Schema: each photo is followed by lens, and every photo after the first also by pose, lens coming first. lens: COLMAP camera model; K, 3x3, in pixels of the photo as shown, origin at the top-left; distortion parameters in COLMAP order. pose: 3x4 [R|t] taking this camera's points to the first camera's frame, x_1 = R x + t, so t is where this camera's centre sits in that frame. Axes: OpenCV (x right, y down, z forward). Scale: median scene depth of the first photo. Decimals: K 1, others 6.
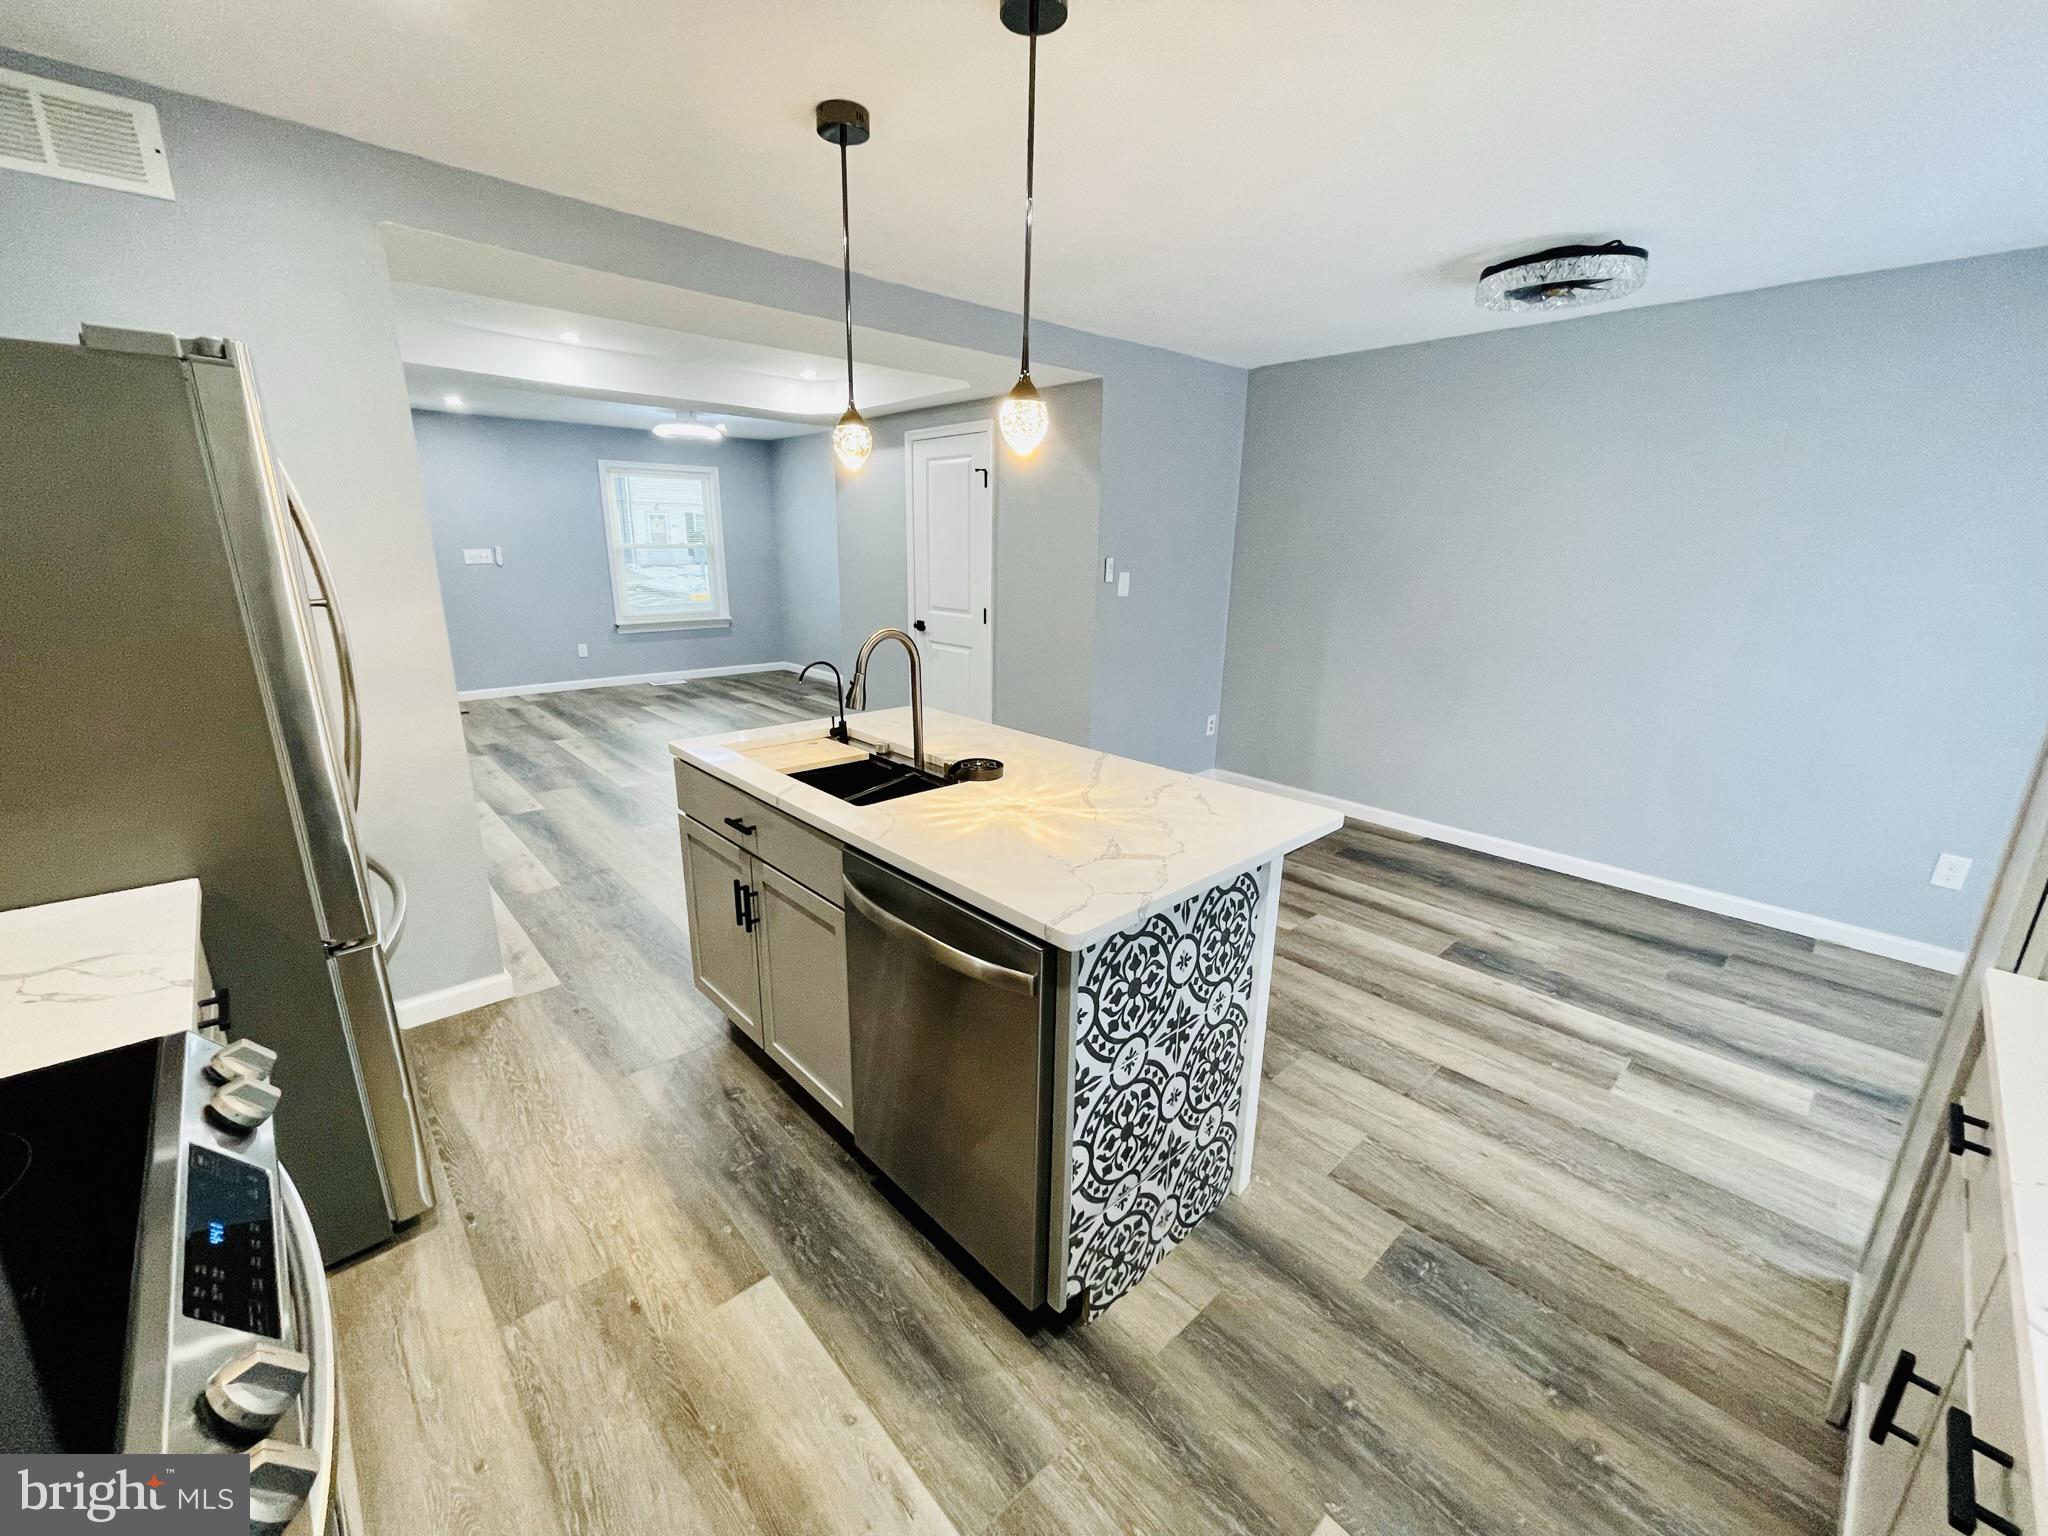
lens RADIAL K [[830.1, 0, 1012.2], [0, 830.1, 764.0], [0, 0, 1]] dist [-0.003578, 0.002940]
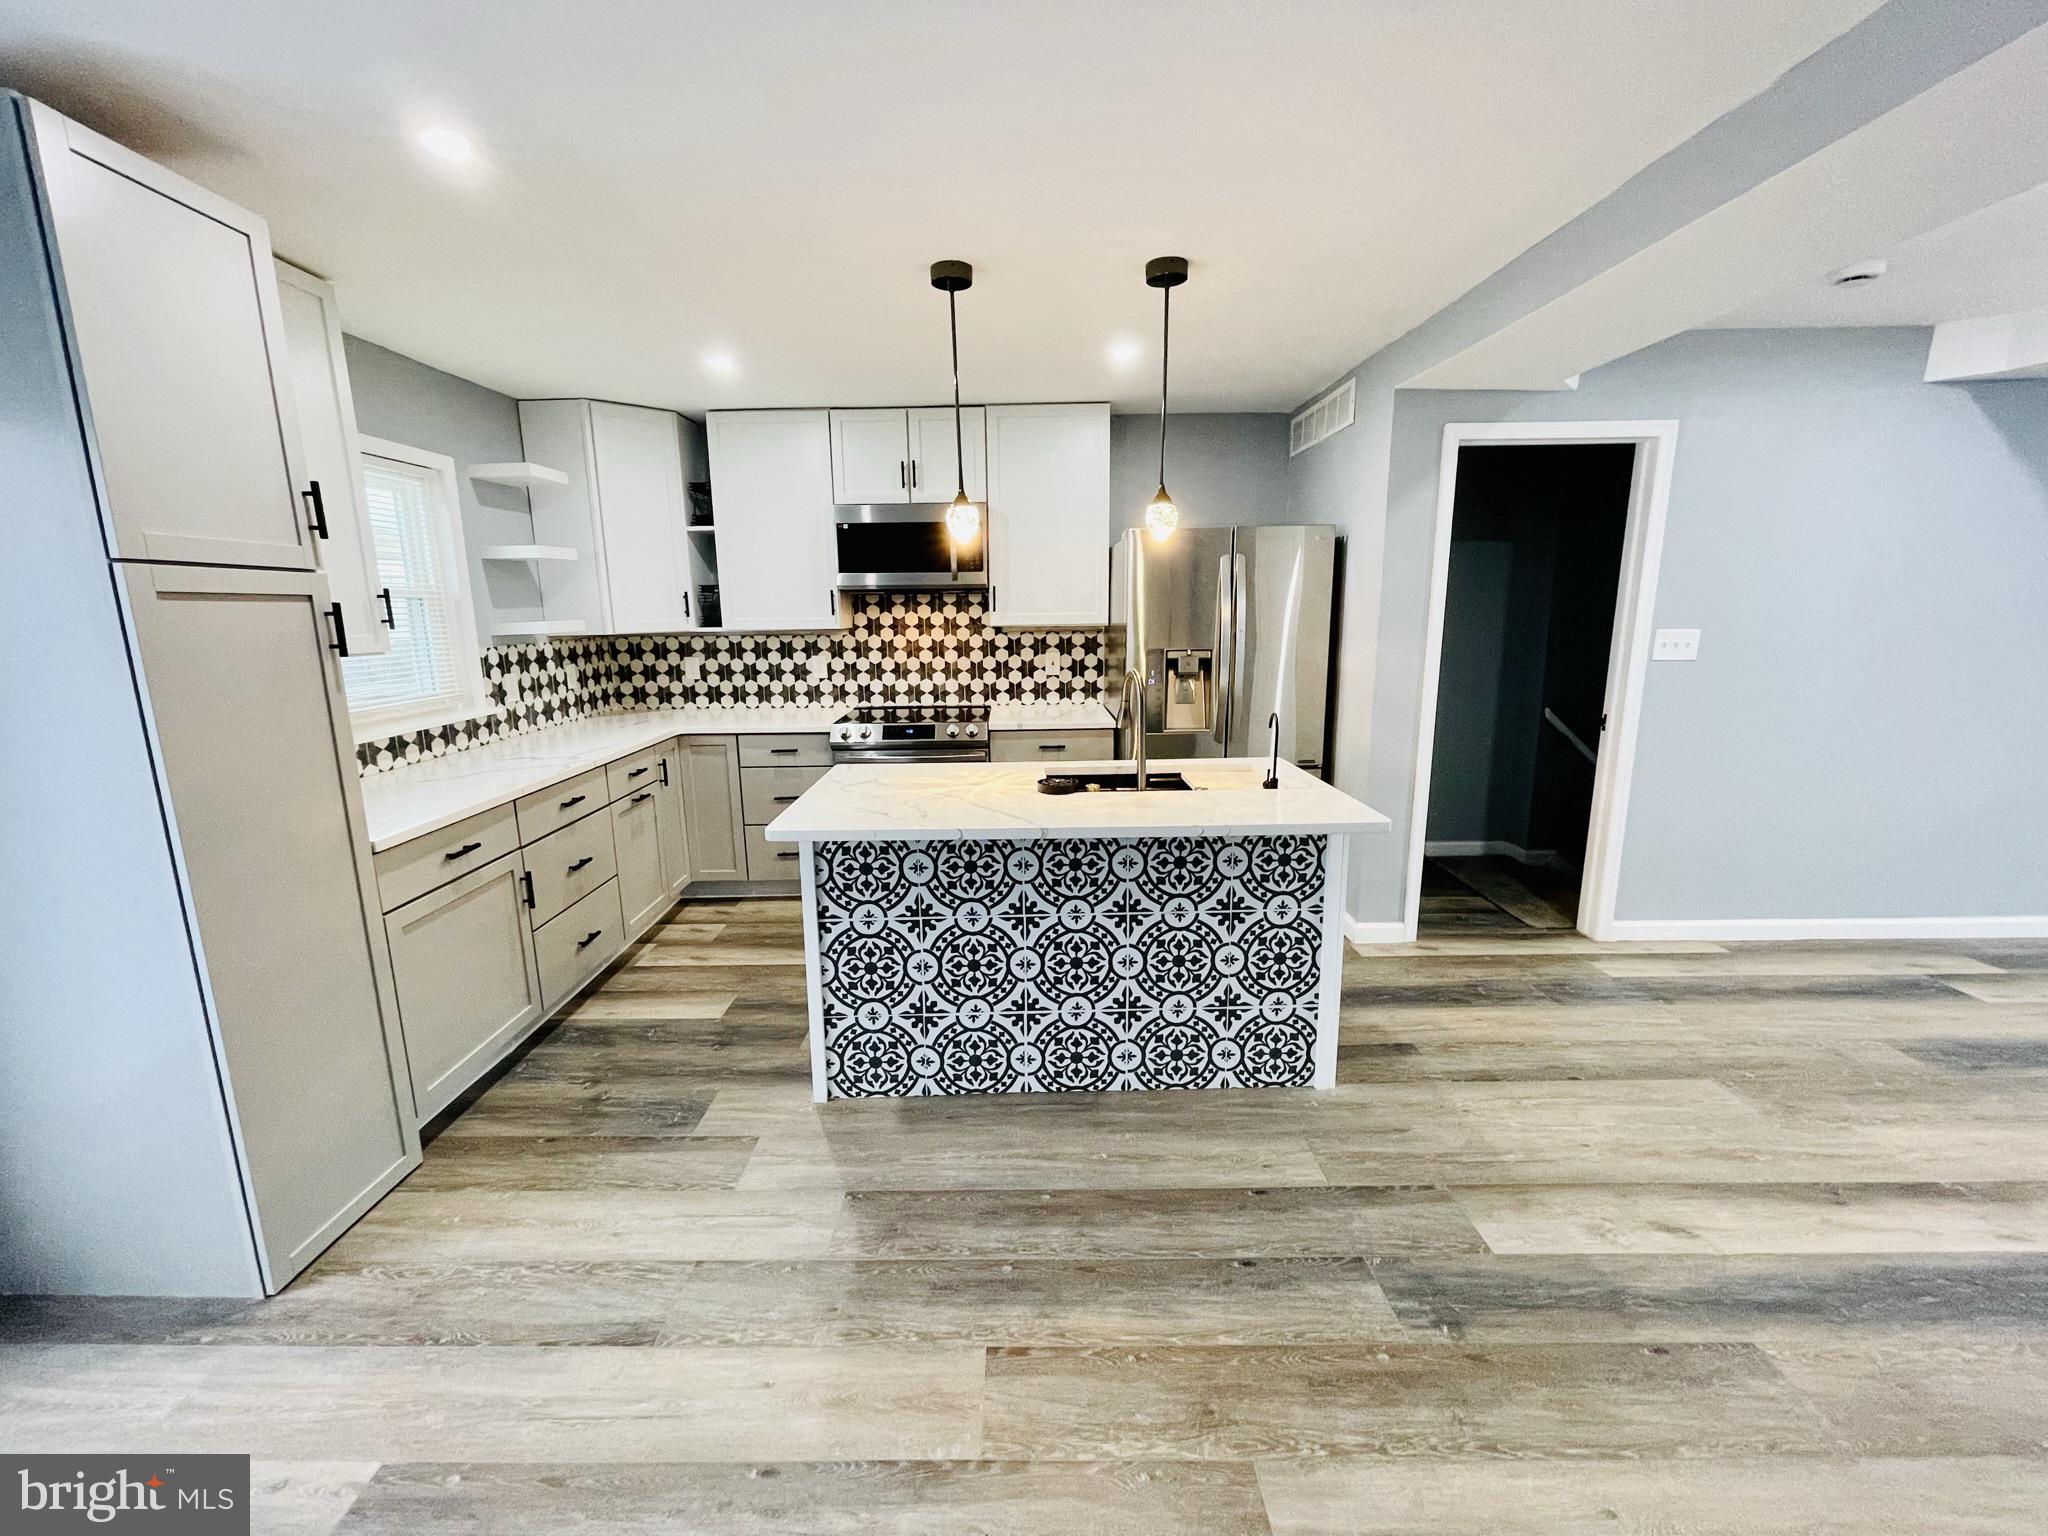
lens RADIAL K [[830.1, 0, 1013.9], [0, 830.1, 762.3], [0, 0, 1]] dist [-0.003578, 0.002940]
pose [[-0.677264, 0.133356, -0.723553, 0.250619], [-0.192380, 0.917123, 0.349105, -0.123832], [0.710143, 0.375634, -0.595479, 0.485501]]
